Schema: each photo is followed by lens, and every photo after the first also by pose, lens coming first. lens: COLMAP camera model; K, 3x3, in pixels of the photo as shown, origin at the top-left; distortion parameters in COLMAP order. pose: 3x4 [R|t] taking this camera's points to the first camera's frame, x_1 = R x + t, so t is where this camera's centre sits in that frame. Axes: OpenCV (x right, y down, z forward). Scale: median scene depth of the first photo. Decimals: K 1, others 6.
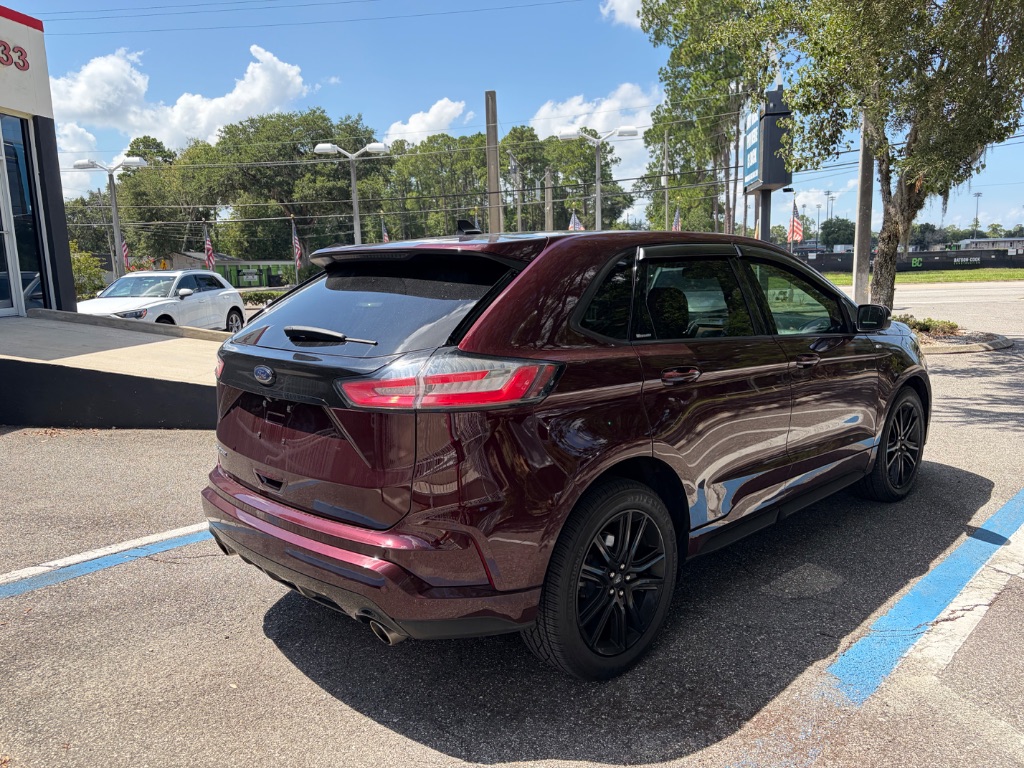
lens RADIAL K [[773.3, 0, 504.4], [0, 773.3, 389.6], [0, 0, 1]] dist [0.037998, -0.036354]
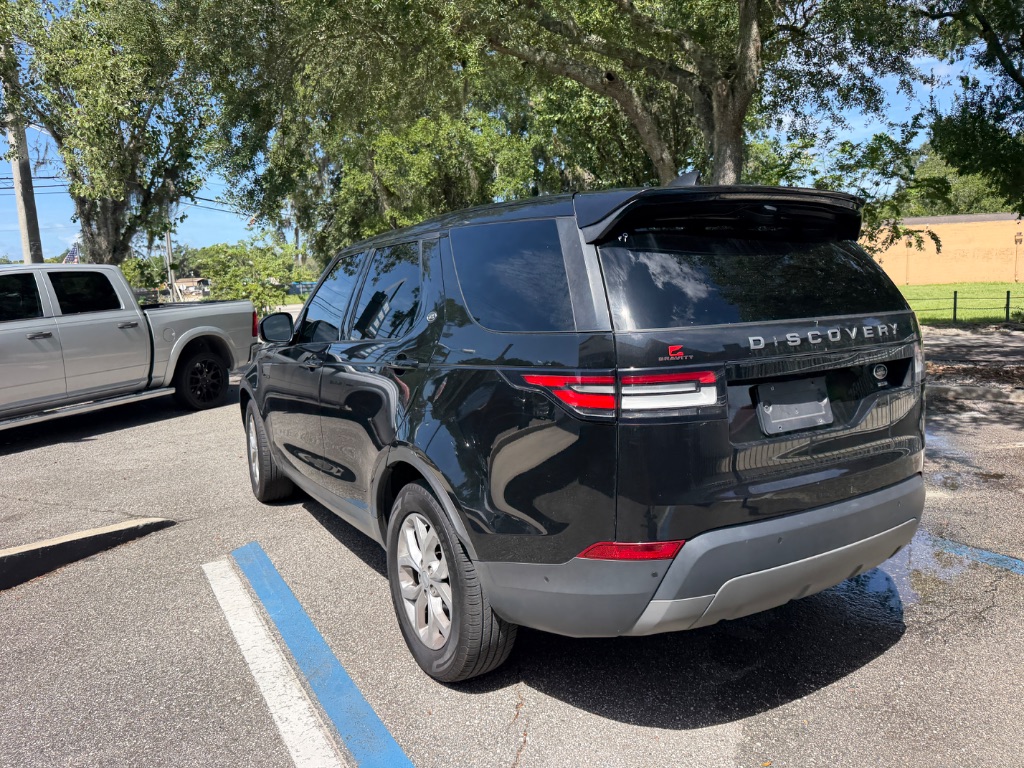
lens RADIAL K [[722.1, 0, 516.9], [0, 722.1, 385.2], [0, 0, 1]] dist [0.042227, -0.063764]
pose [[0.246129, -0.122192, 0.961504, -0.154375], [0.181912, 0.980216, 0.078004, -0.019652], [-0.952013, 0.155710, 0.263488, 0.145563]]
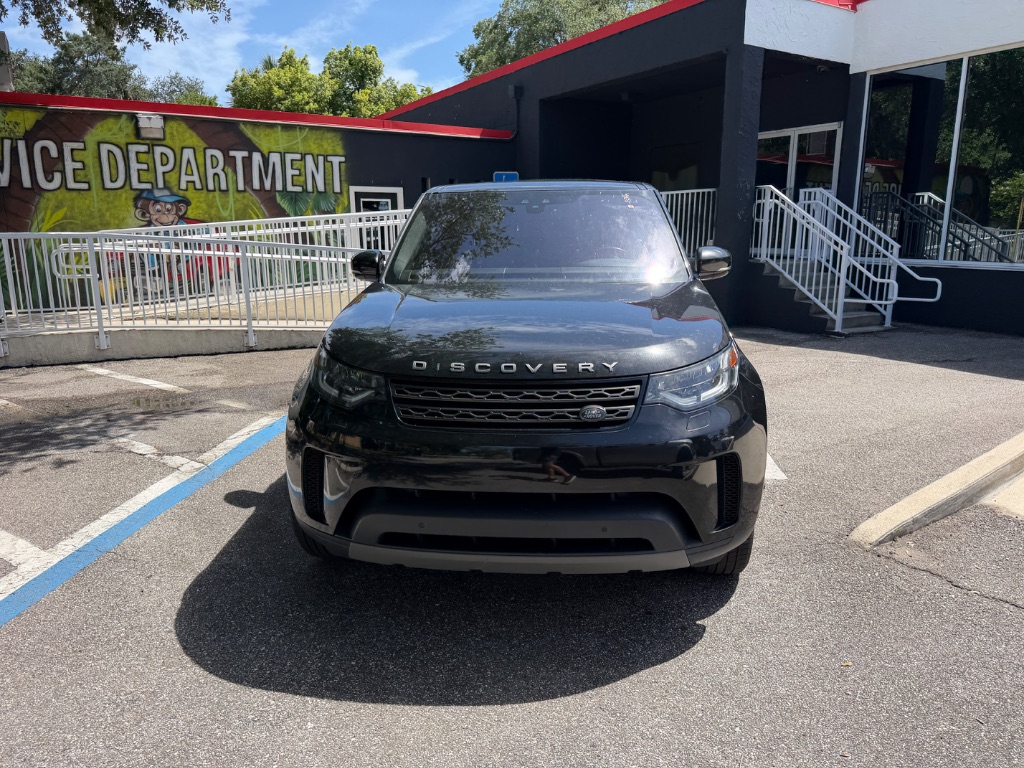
lens RADIAL K [[722.1, 0, 516.0], [0, 722.1, 388.5], [0, 0, 1]] dist [0.042227, -0.063764]
pose [[-0.771227, 0.168931, -0.613735, 0.153958], [-0.080060, 0.930747, 0.356793, -0.060995], [0.631506, 0.324304, -0.704292, 0.350259]]
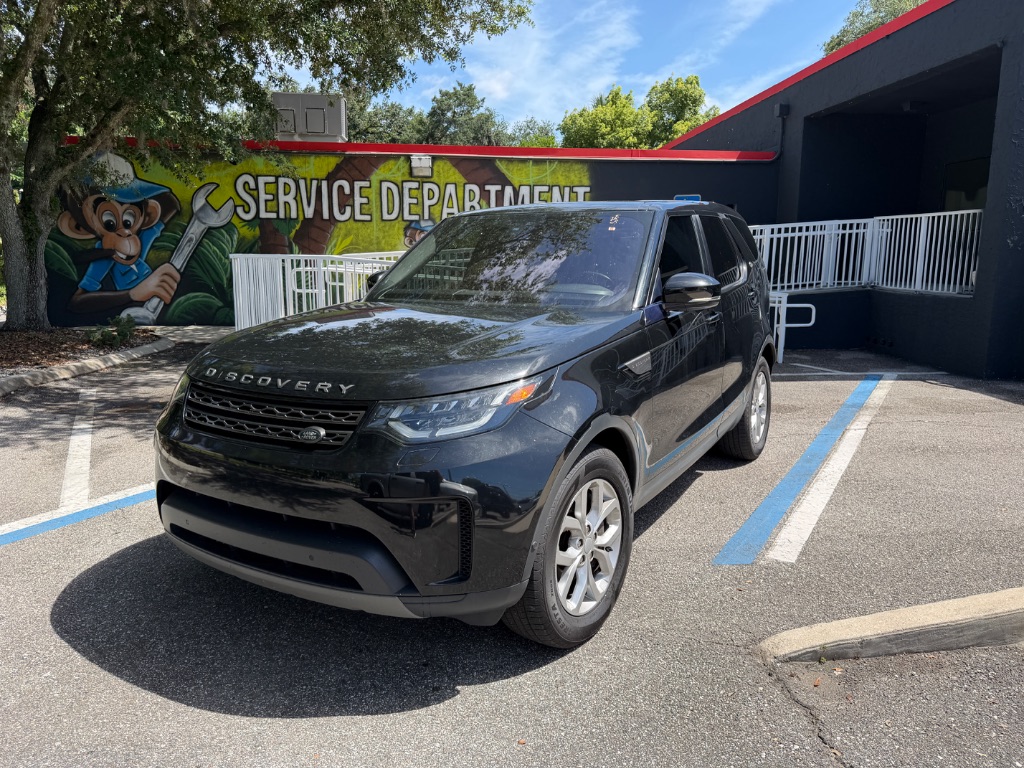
lens RADIAL K [[722.1, 0, 517.6], [0, 722.1, 385.4], [0, 0, 1]] dist [0.042227, -0.063764]
pose [[-0.973157, 0.063090, -0.221327, 0.075140], [-0.016183, 0.940552, 0.339264, -0.062946], [0.229574, 0.333739, -0.914283, 0.382829]]
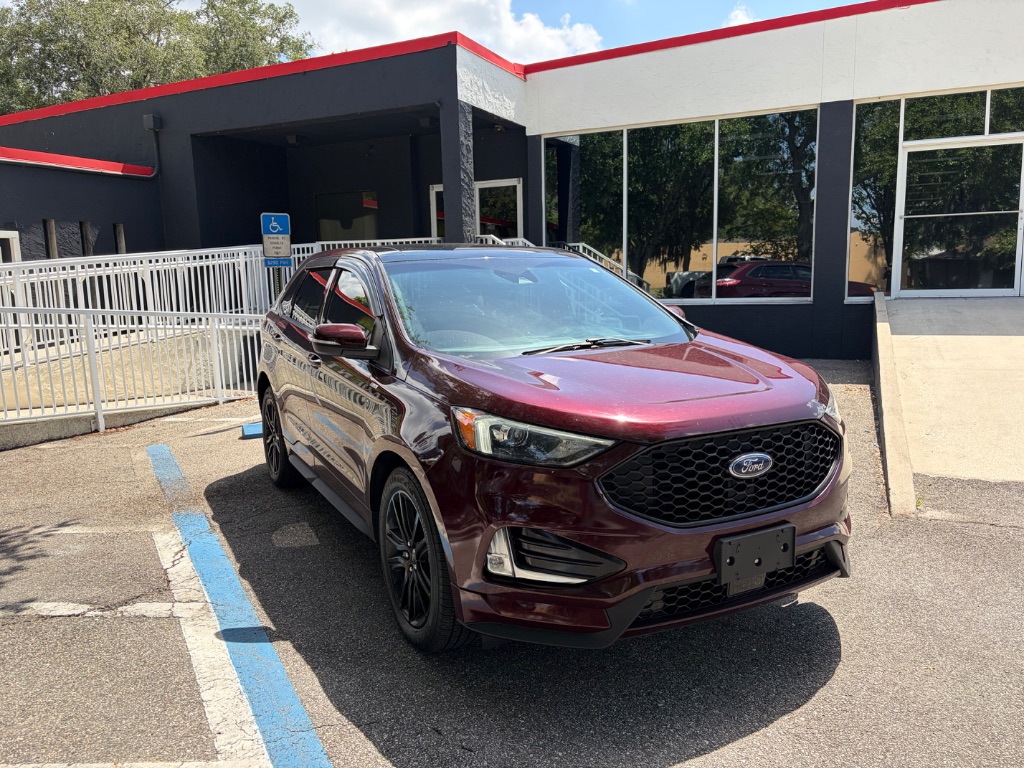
lens RADIAL K [[774.0, 0, 510.6], [0, 774.0, 385.4], [0, 0, 1]] dist [0.041729, -0.040130]
pose [[-0.286363, 0.171937, -0.942568, 0.220704], [-0.125785, 0.968506, 0.214883, -0.045177], [0.949829, 0.180096, -0.255717, 0.250959]]
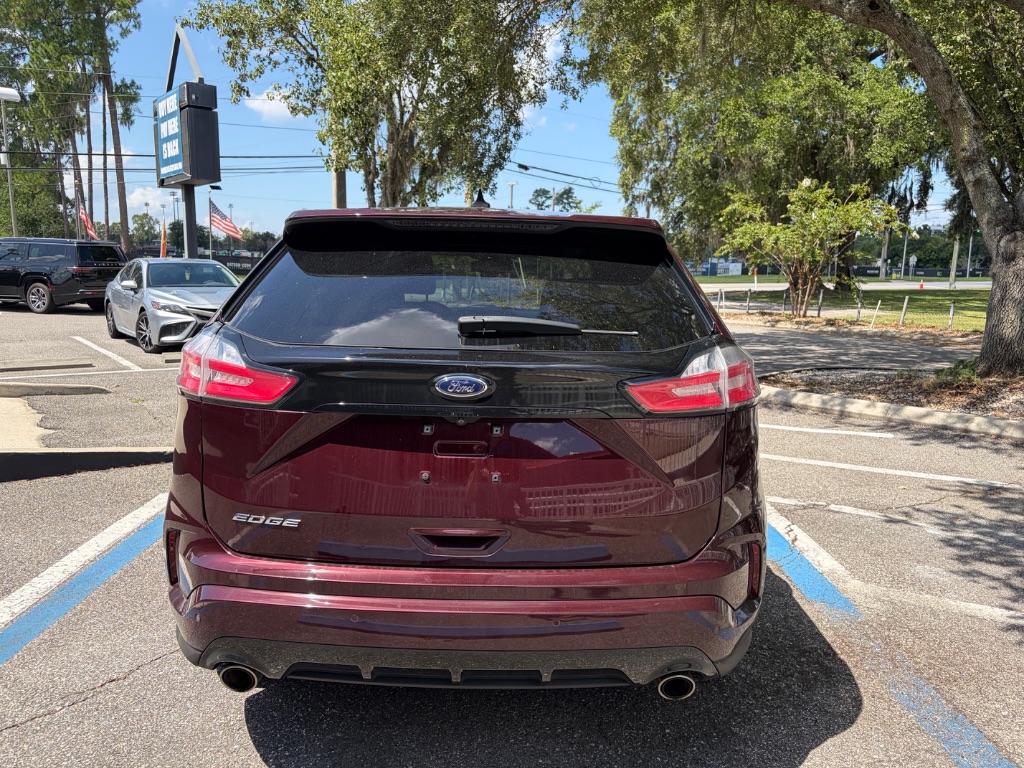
lens RADIAL K [[774.0, 0, 512.1], [0, 774.0, 376.5], [0, 0, 1]] dist [0.041729, -0.040130]
pose [[0.696637, -0.063668, 0.714594, -0.090758], [0.077192, 0.996924, 0.013570, -0.003865], [-0.713259, 0.045708, 0.699408, 0.058456]]
